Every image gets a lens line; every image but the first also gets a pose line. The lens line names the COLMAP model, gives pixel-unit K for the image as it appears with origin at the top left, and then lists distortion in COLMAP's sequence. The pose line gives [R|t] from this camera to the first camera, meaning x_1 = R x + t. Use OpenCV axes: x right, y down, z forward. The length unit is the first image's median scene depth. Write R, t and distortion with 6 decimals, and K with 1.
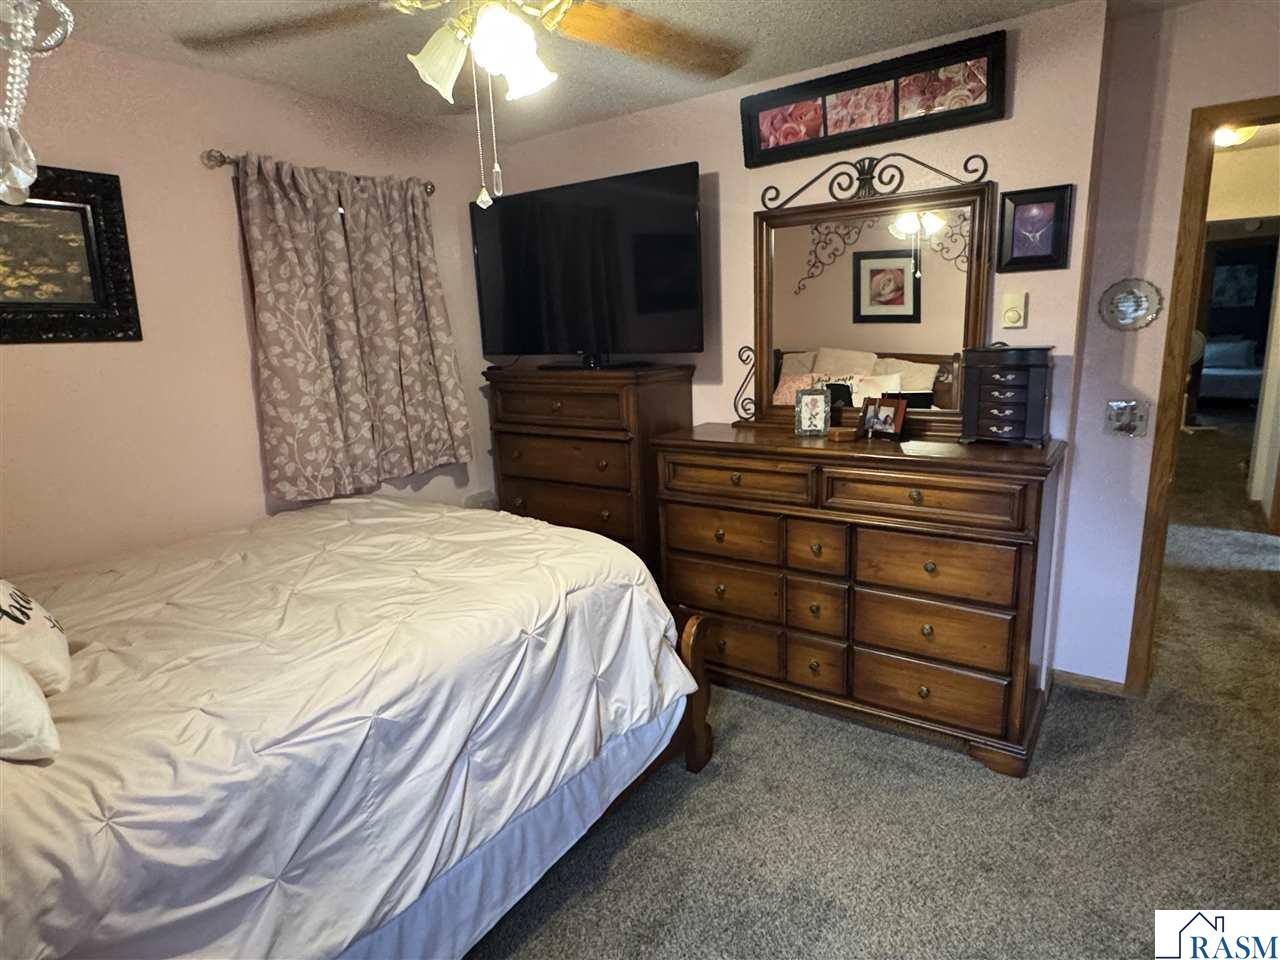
lens RADIAL K [[726.9, 0, 635.0], [0, 726.9, 480.6], [0, 0, 1]] dist [-0.006110, -0.001617]
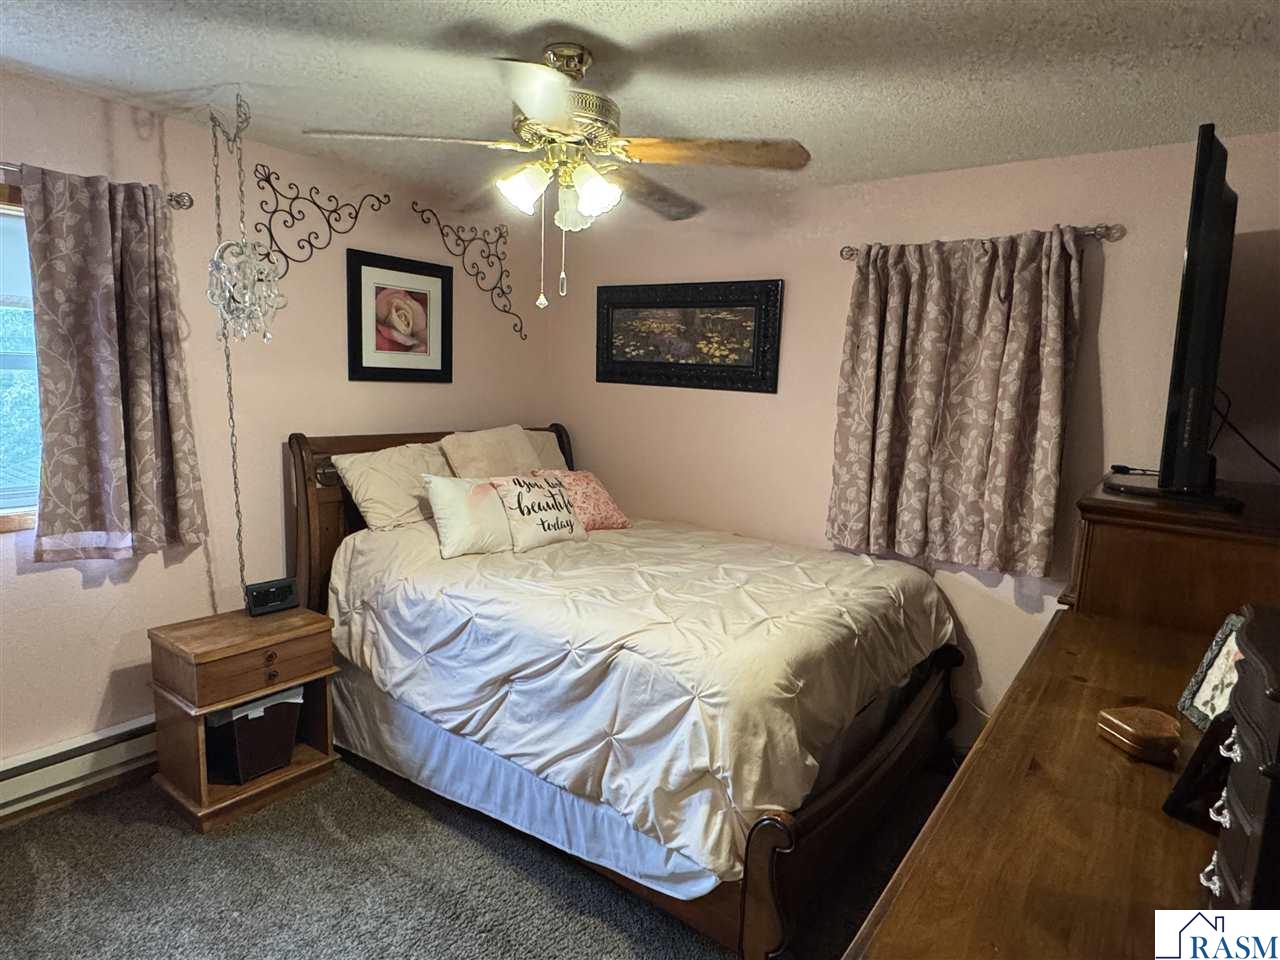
lens RADIAL K [[726.9, 0, 634.8], [0, 726.9, 477.0], [0, 0, 1]] dist [-0.006110, -0.001617]
pose [[-0.036169, 0.172093, -0.984416, 0.814439], [-0.244707, 0.953547, 0.175688, -0.243281], [0.968922, 0.247248, 0.007624, 0.849508]]
